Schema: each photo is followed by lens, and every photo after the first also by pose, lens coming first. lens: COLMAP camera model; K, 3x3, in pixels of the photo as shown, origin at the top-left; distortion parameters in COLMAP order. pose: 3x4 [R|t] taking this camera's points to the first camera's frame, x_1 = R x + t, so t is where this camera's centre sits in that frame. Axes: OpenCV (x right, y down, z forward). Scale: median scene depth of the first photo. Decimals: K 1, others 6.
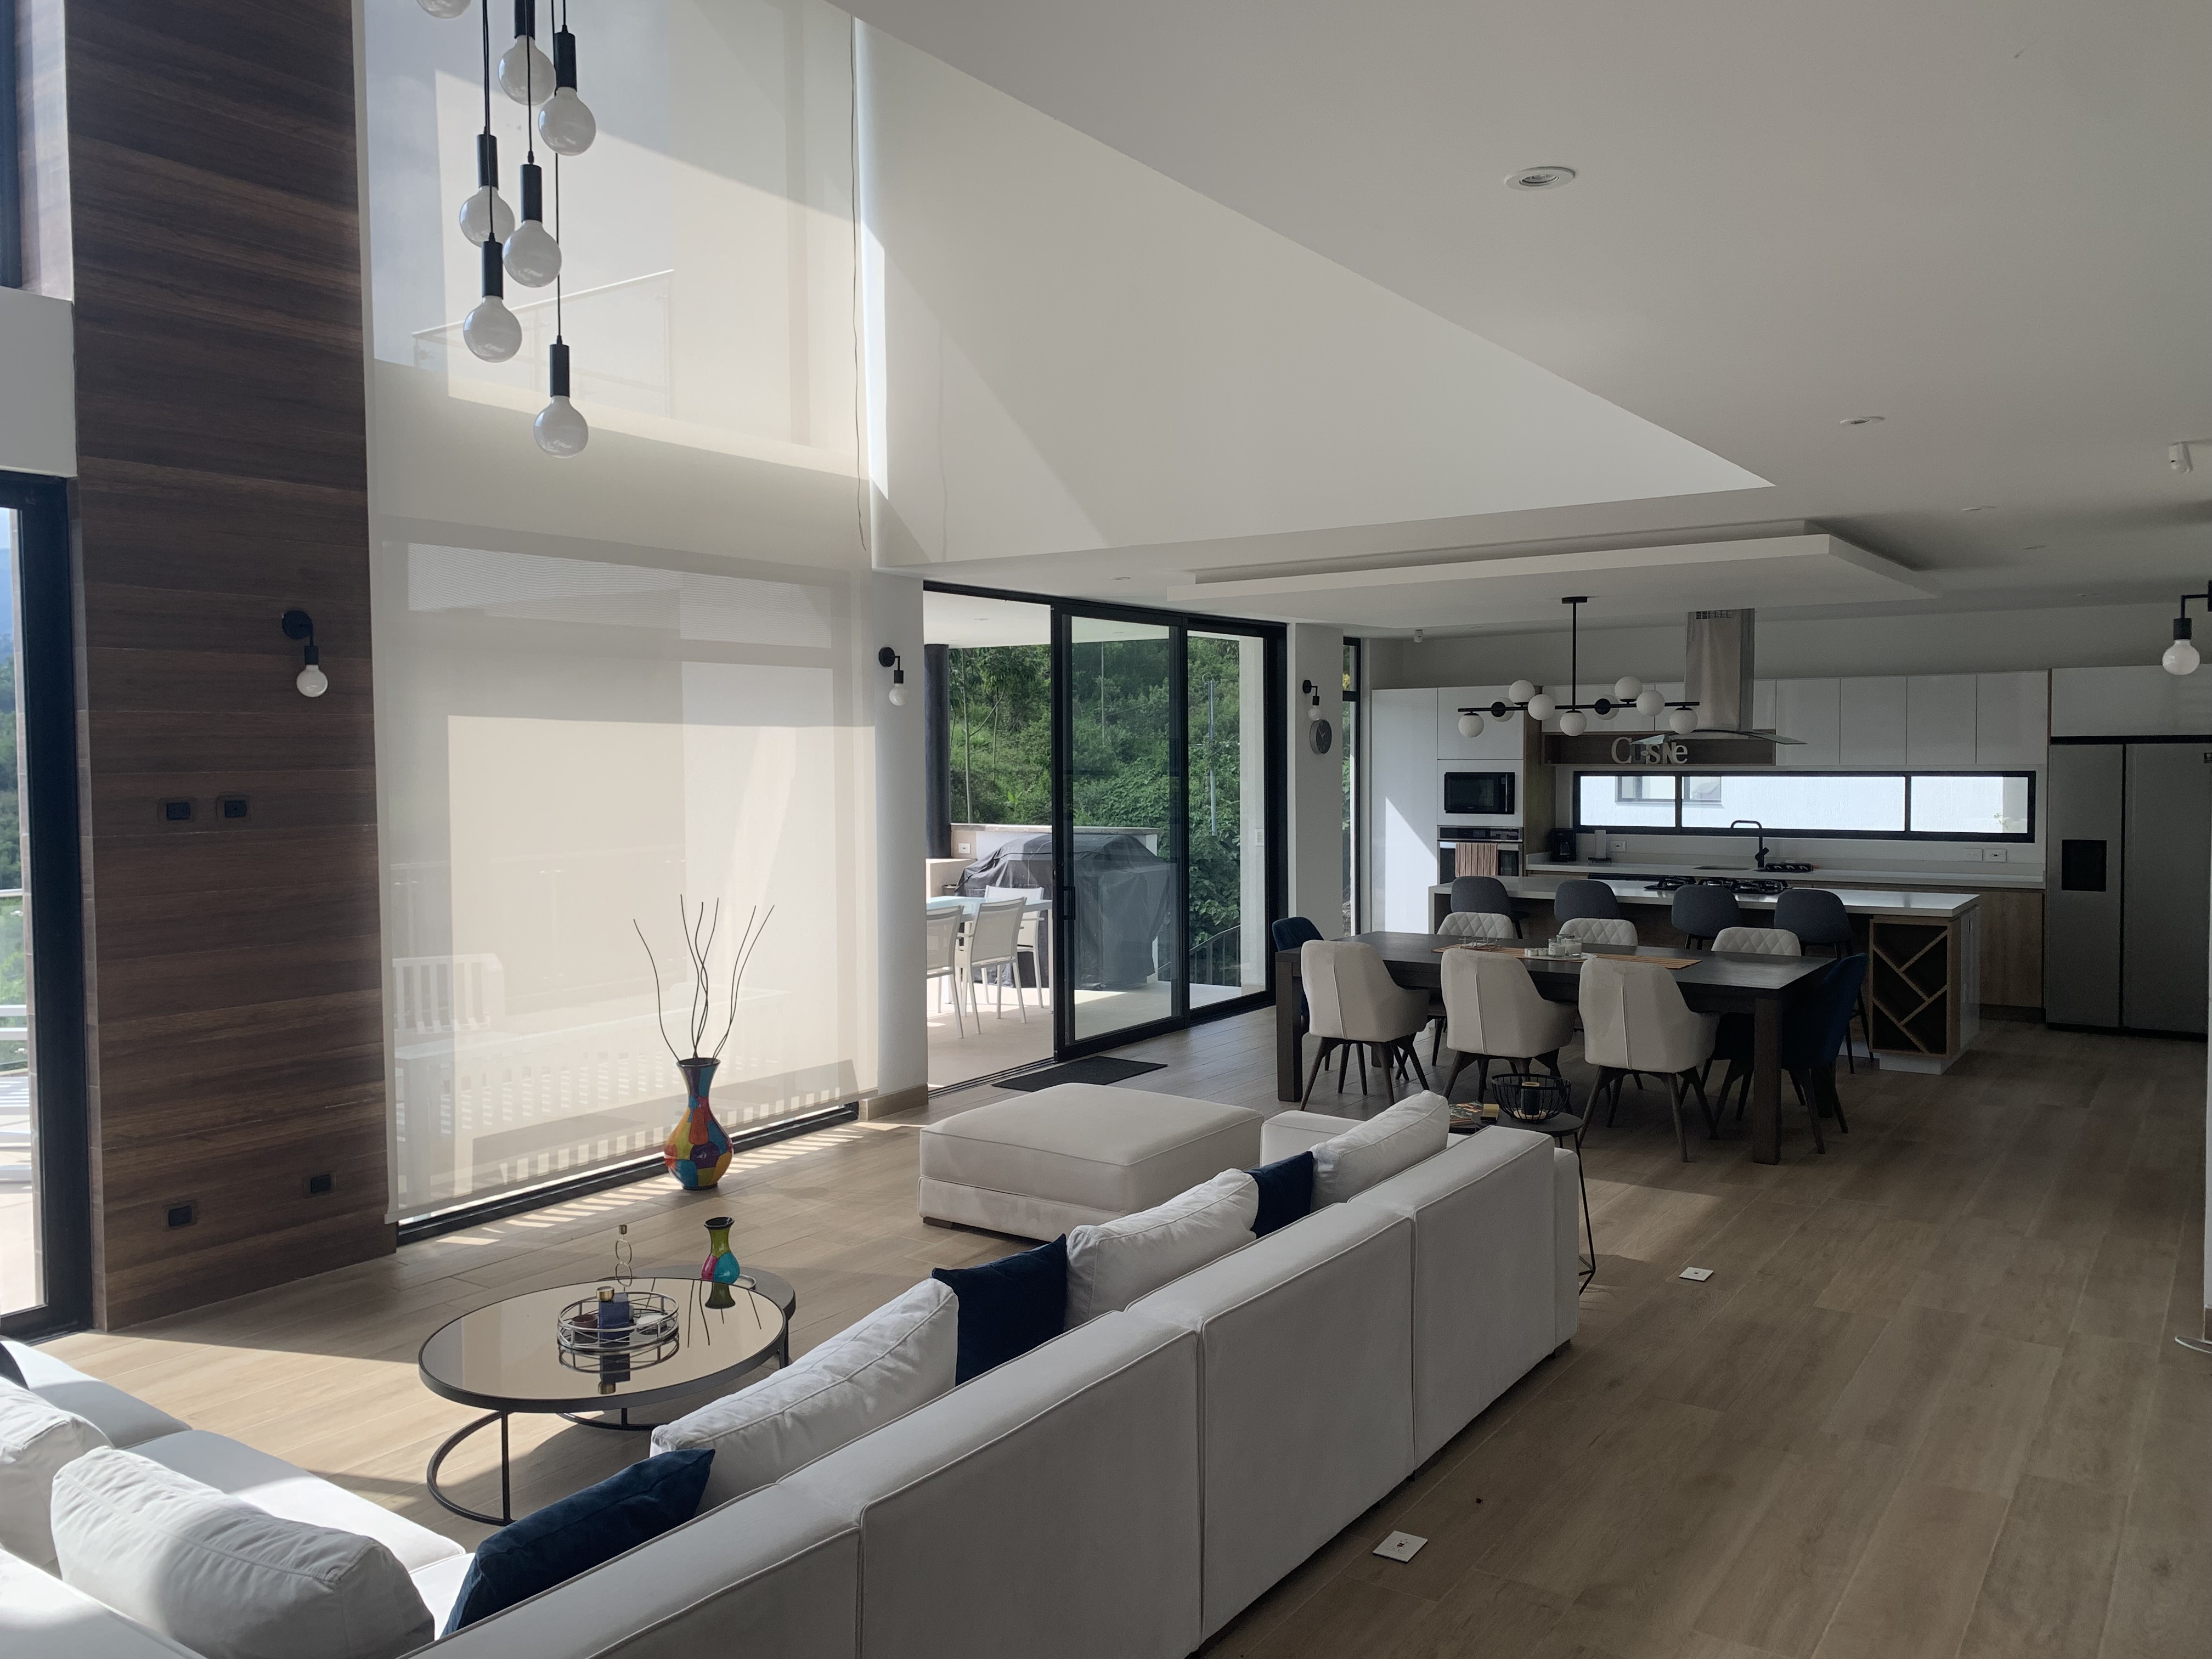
lens RADIAL K [[1673.9, 0, 1099.7], [0, 1673.9, 819.0], [0, 0, 1]] dist [0.048122, -0.051200]
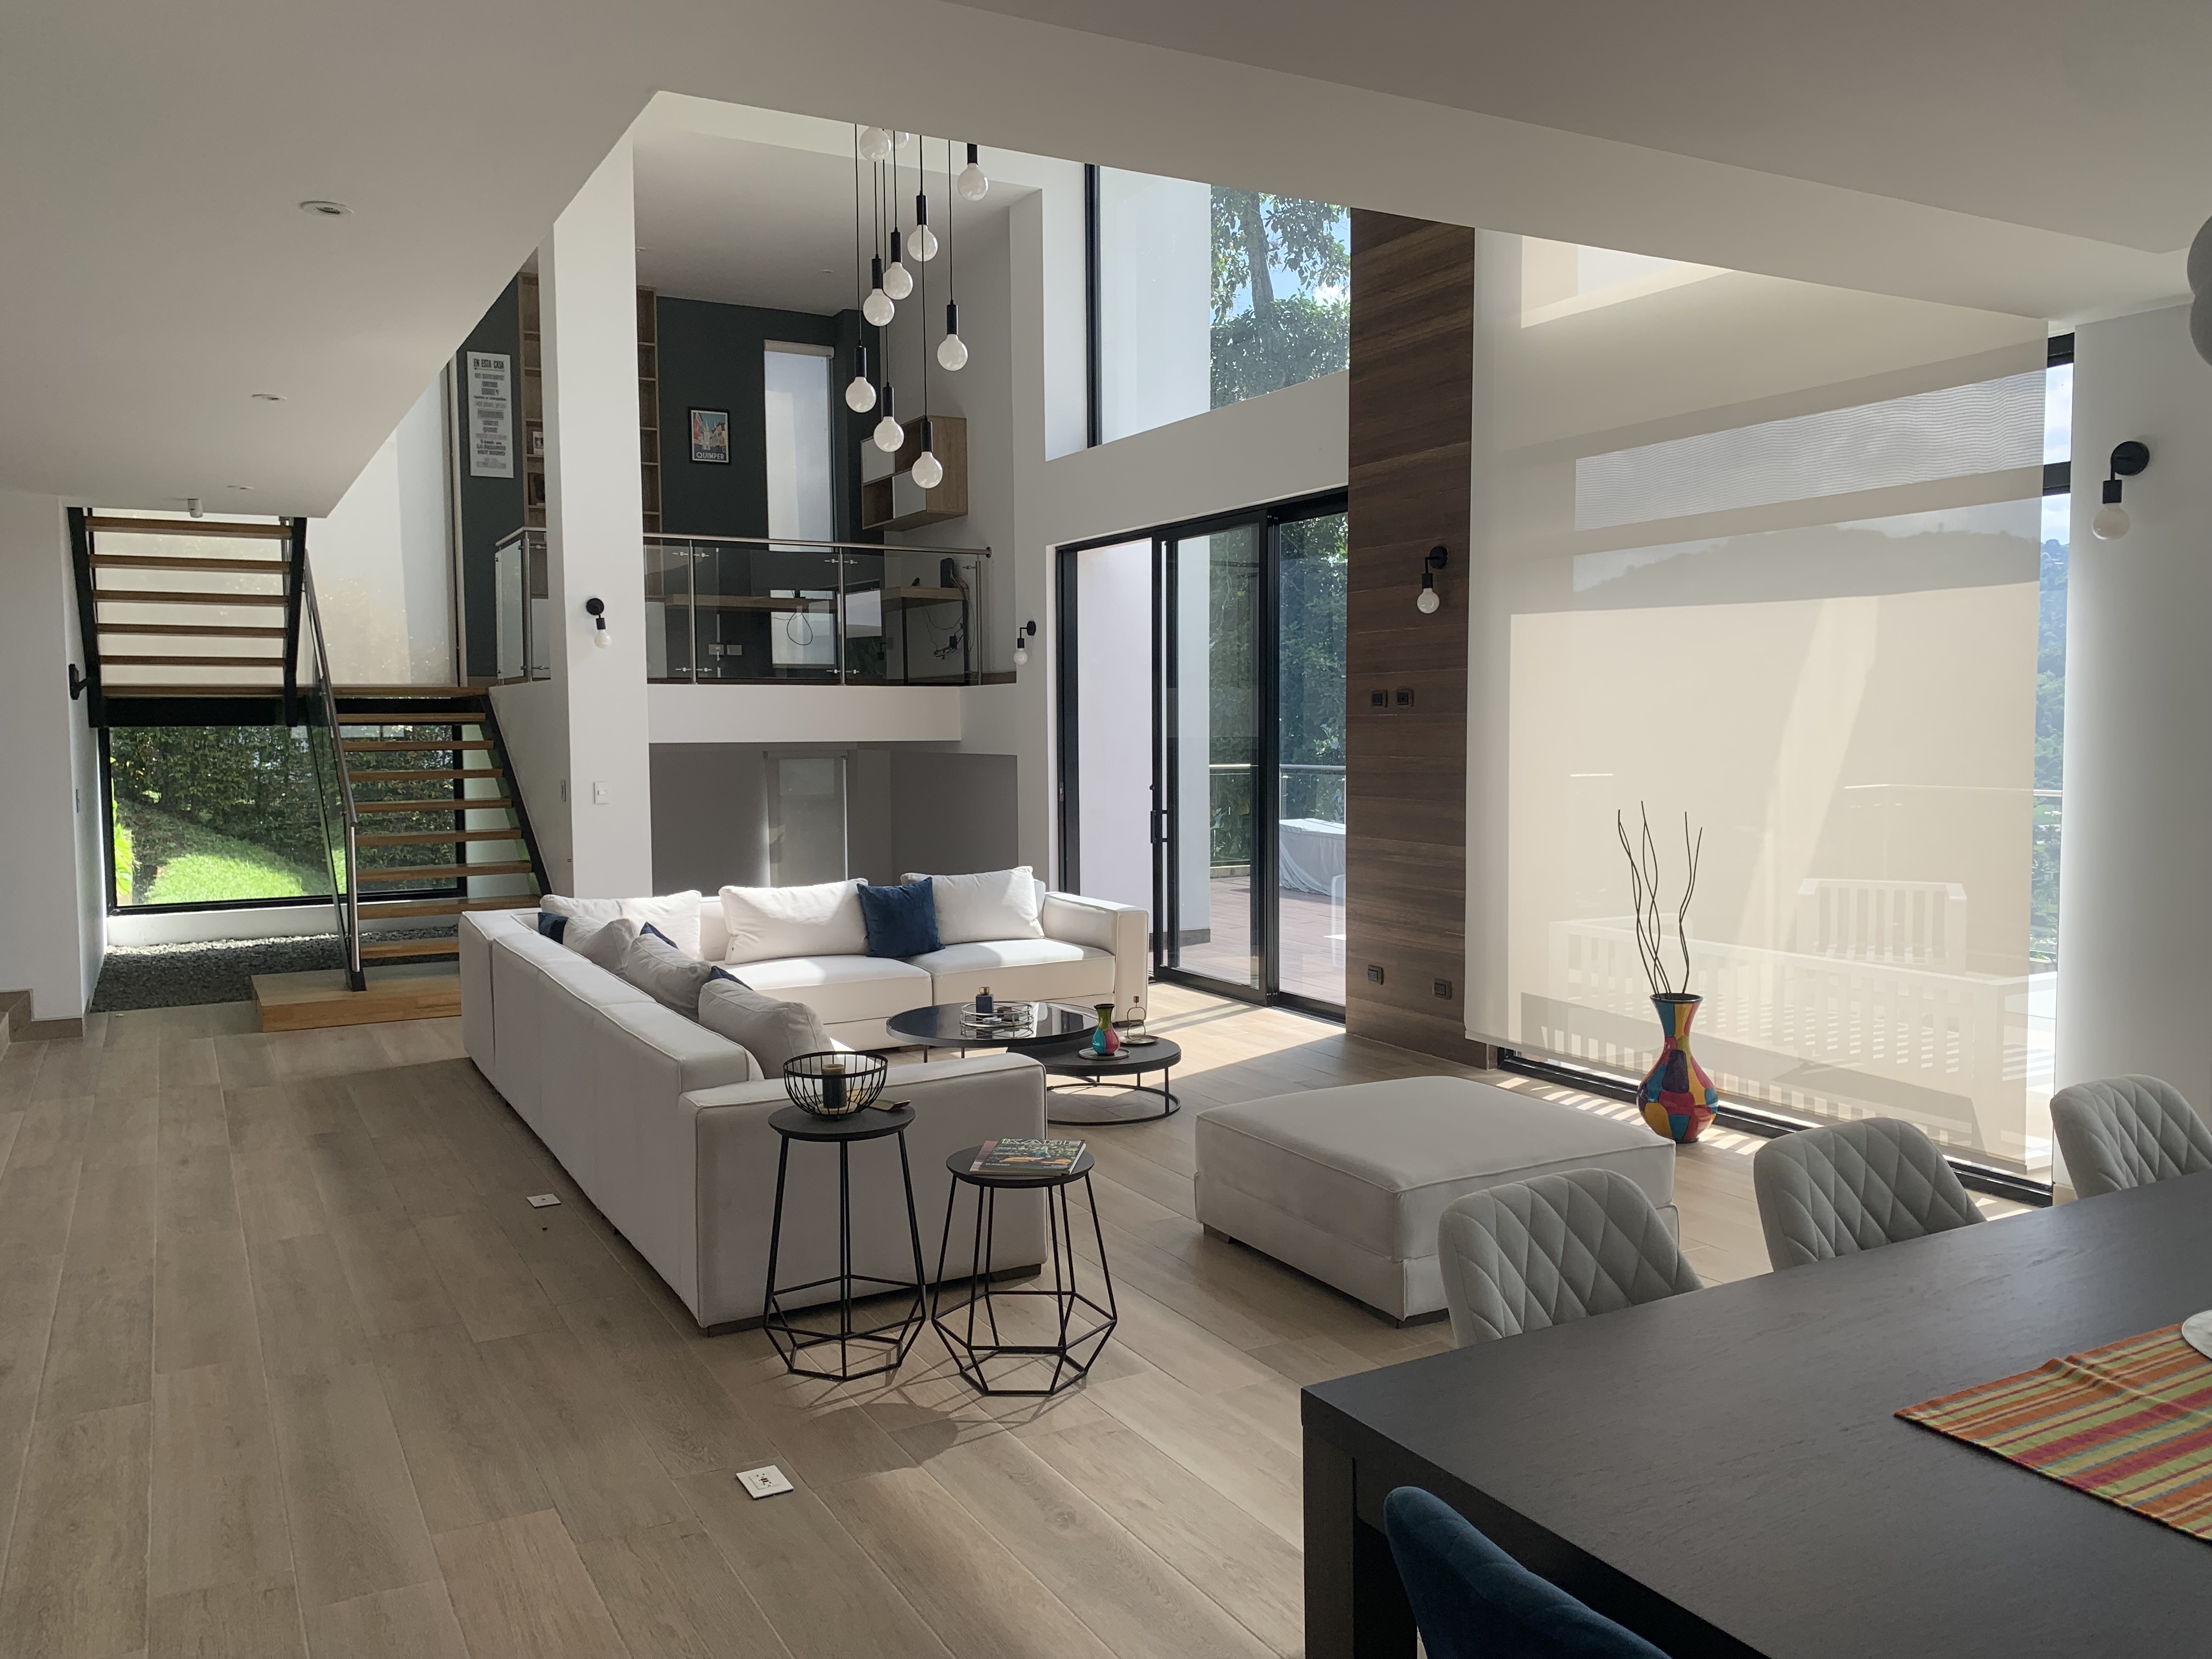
lens RADIAL K [[1673.9, 0, 1098.9], [0, 1673.9, 834.3], [0, 0, 1]] dist [0.048122, -0.051200]
pose [[-0.443661, 0.073815, -0.893150, 0.876601], [-0.022733, 0.995355, 0.093554, -0.018938], [0.895906, 0.061810, -0.439922, 1.450868]]
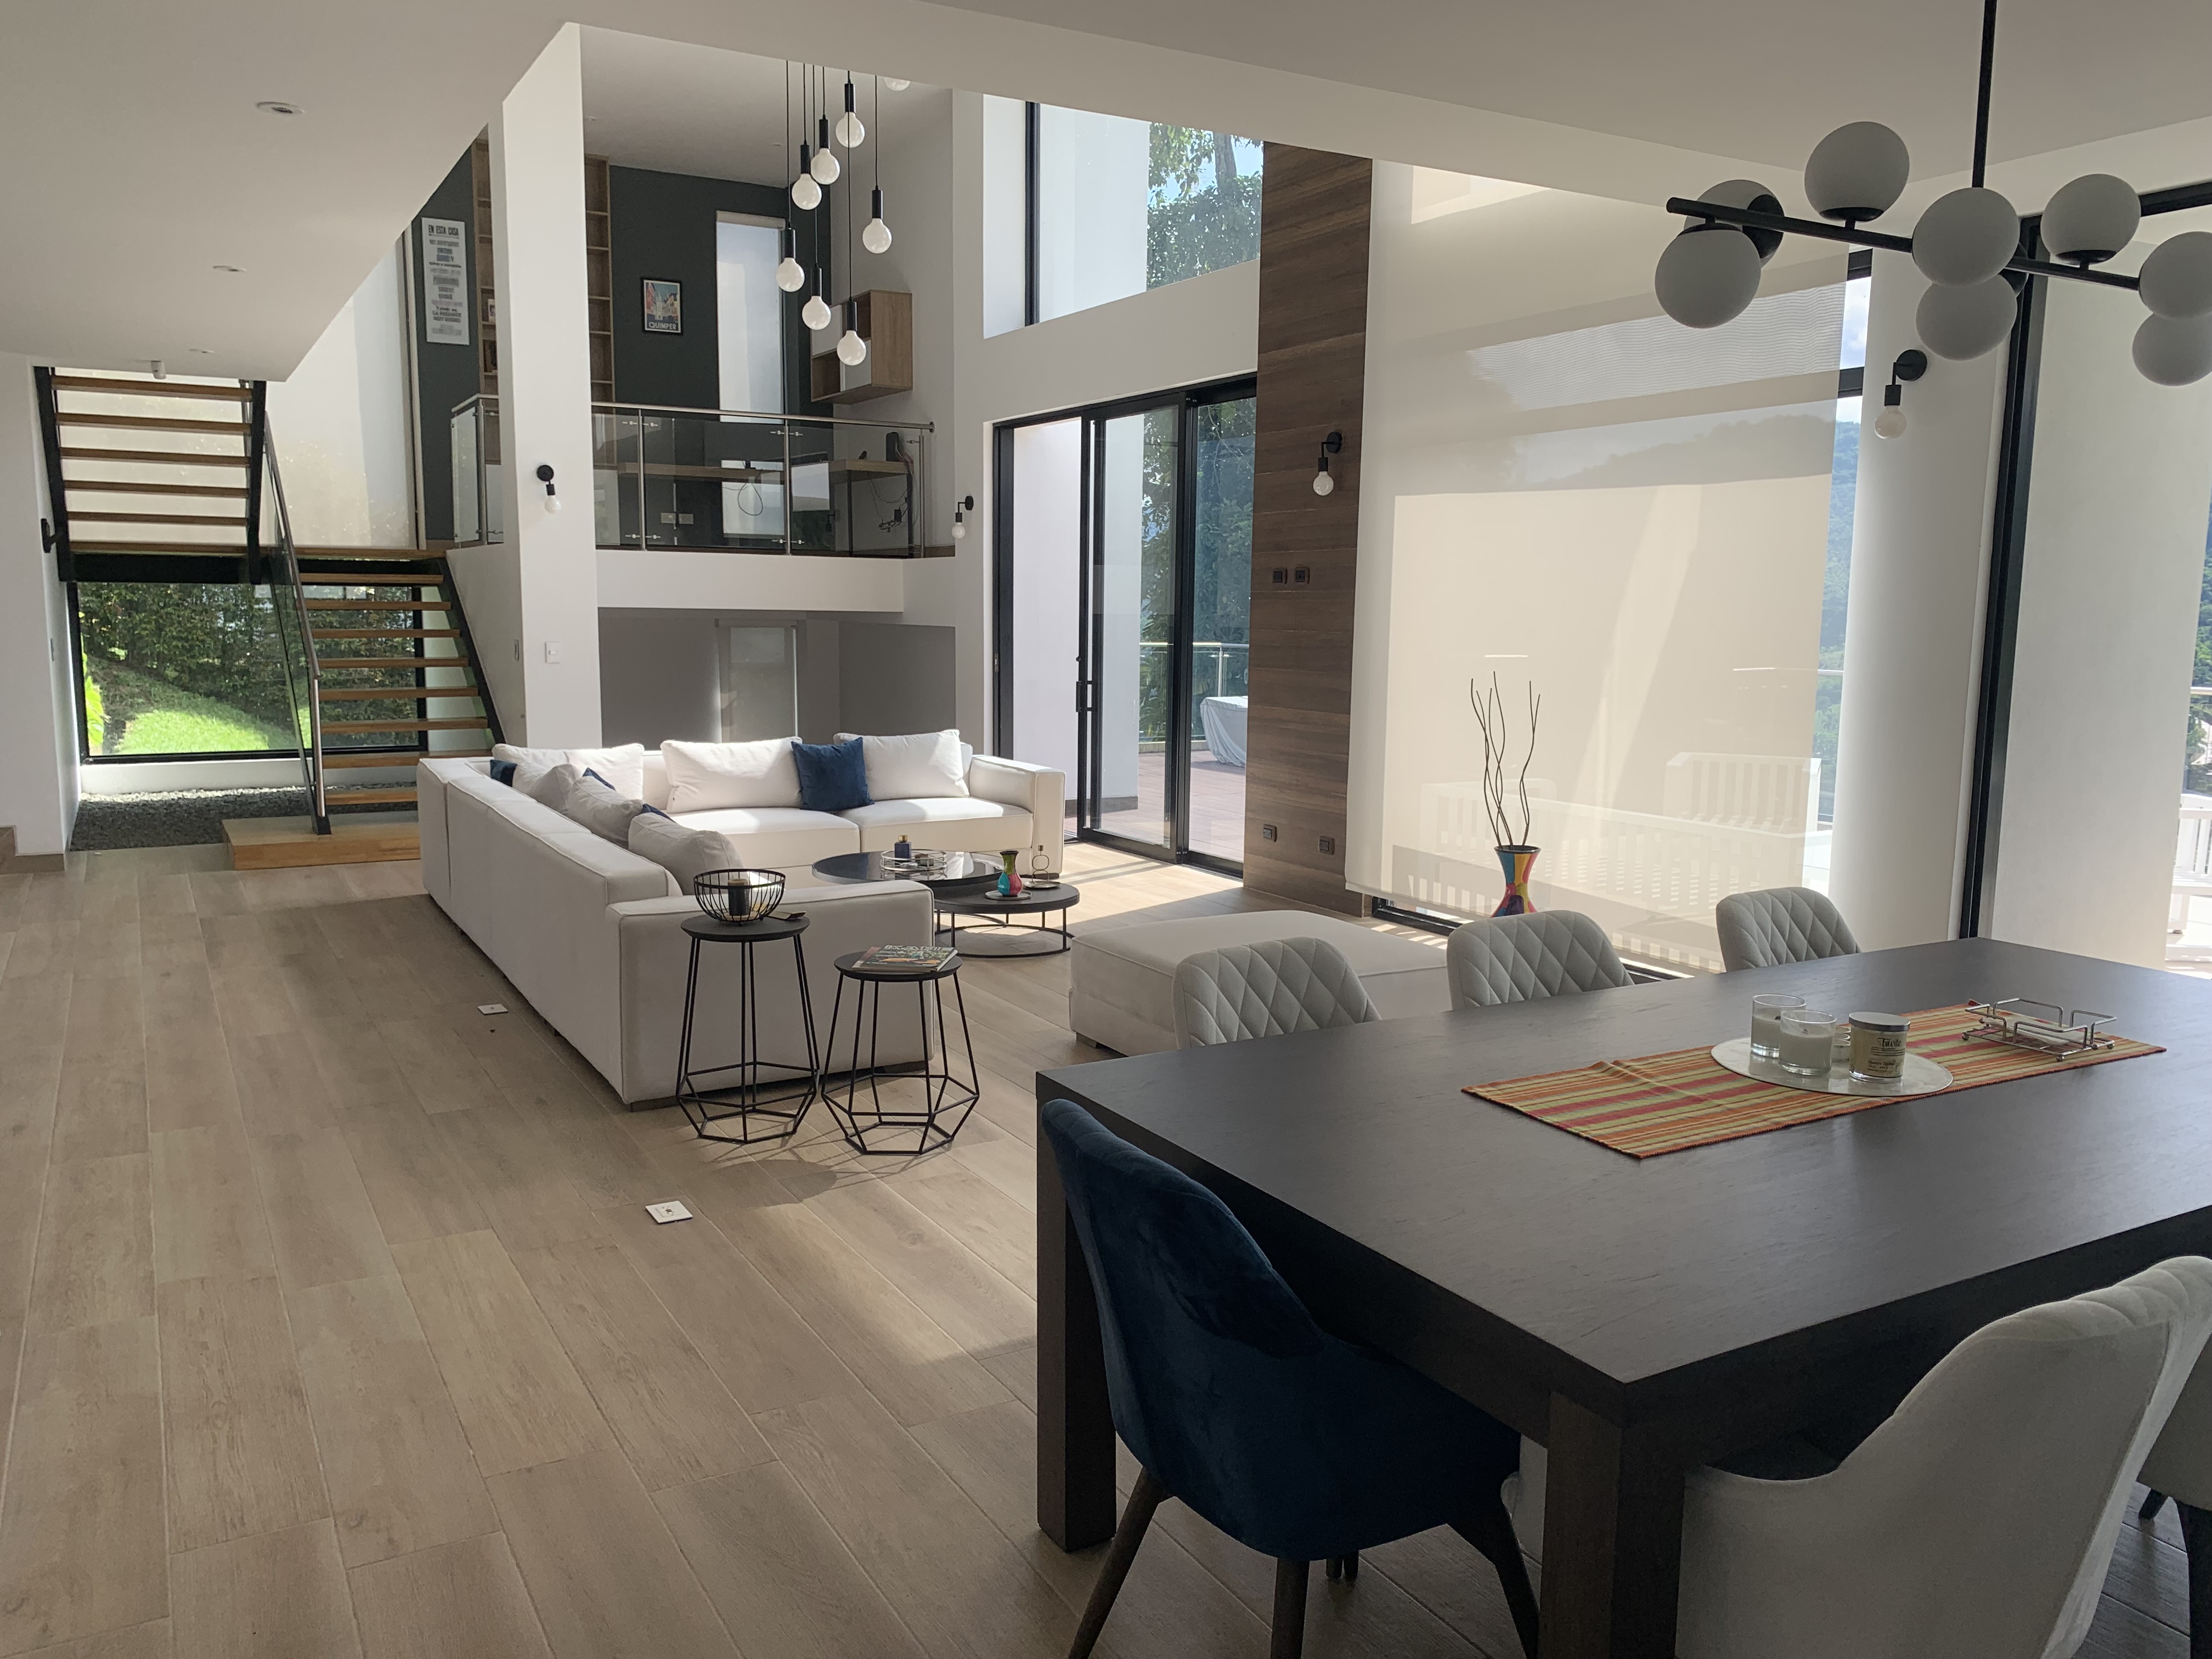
lens RADIAL K [[1673.9, 0, 1097.5], [0, 1673.9, 838.1], [0, 0, 1]] dist [0.048122, -0.051200]
pose [[-0.431555, 0.130845, -0.892547, 0.958125], [-0.041301, 0.985521, 0.164444, -0.014084], [0.901141, 0.107830, -0.419902, 1.551085]]
